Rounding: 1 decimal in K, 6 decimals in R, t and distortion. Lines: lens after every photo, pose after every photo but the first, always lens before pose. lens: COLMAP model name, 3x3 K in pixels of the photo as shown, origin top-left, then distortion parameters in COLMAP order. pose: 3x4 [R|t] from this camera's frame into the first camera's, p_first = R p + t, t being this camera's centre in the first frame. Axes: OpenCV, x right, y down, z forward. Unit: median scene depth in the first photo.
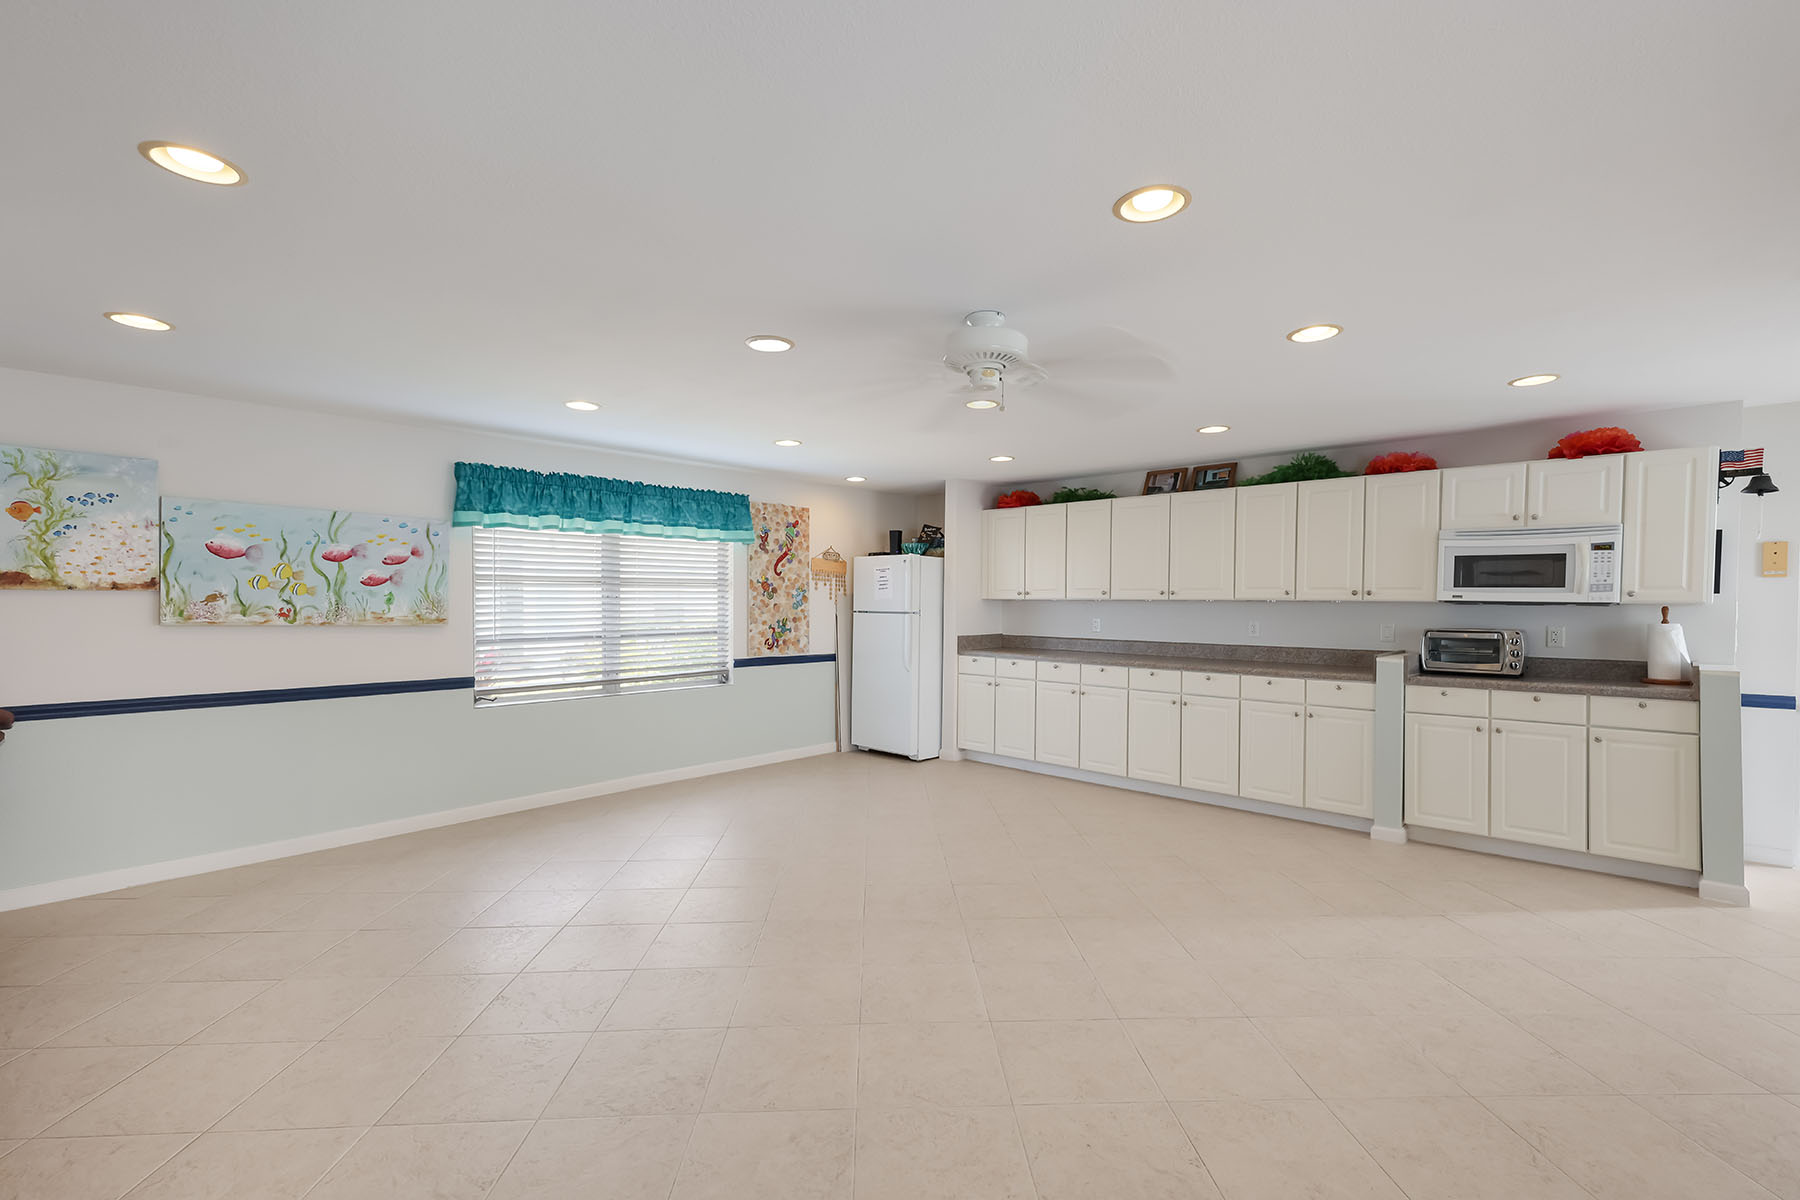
lens RADIAL K [[793.3, 0, 902.1], [0, 793.3, 608.6], [0, 0, 1]] dist [0.000599, 0.000065]
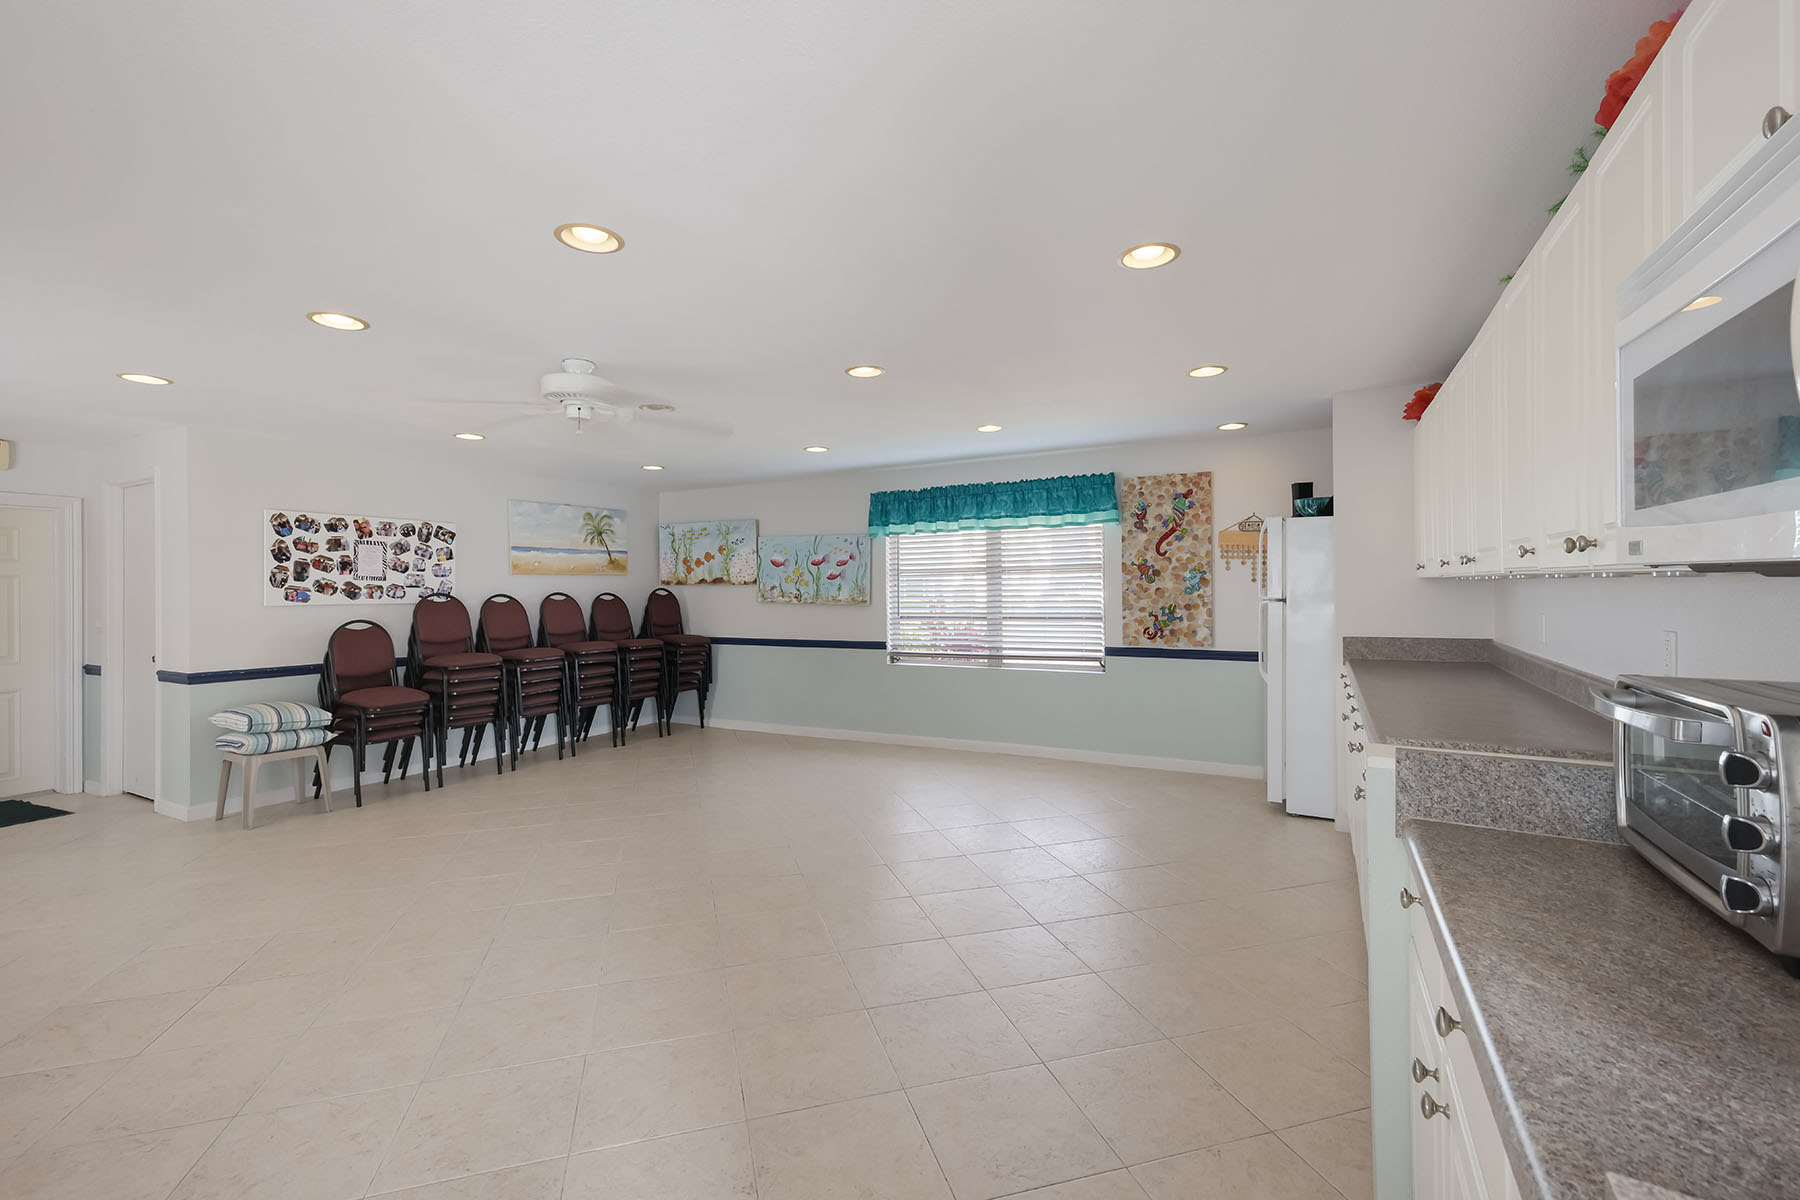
lens RADIAL K [[793.3, 0, 903.6], [0, 793.3, 590.3], [0, 0, 1]] dist [0.000599, 0.000065]
pose [[0.241386, -0.006061, -0.970410, 0.698320], [-0.000390, 0.999980, -0.006342, 0.002220], [0.970429, 0.001910, 0.241379, 0.569740]]
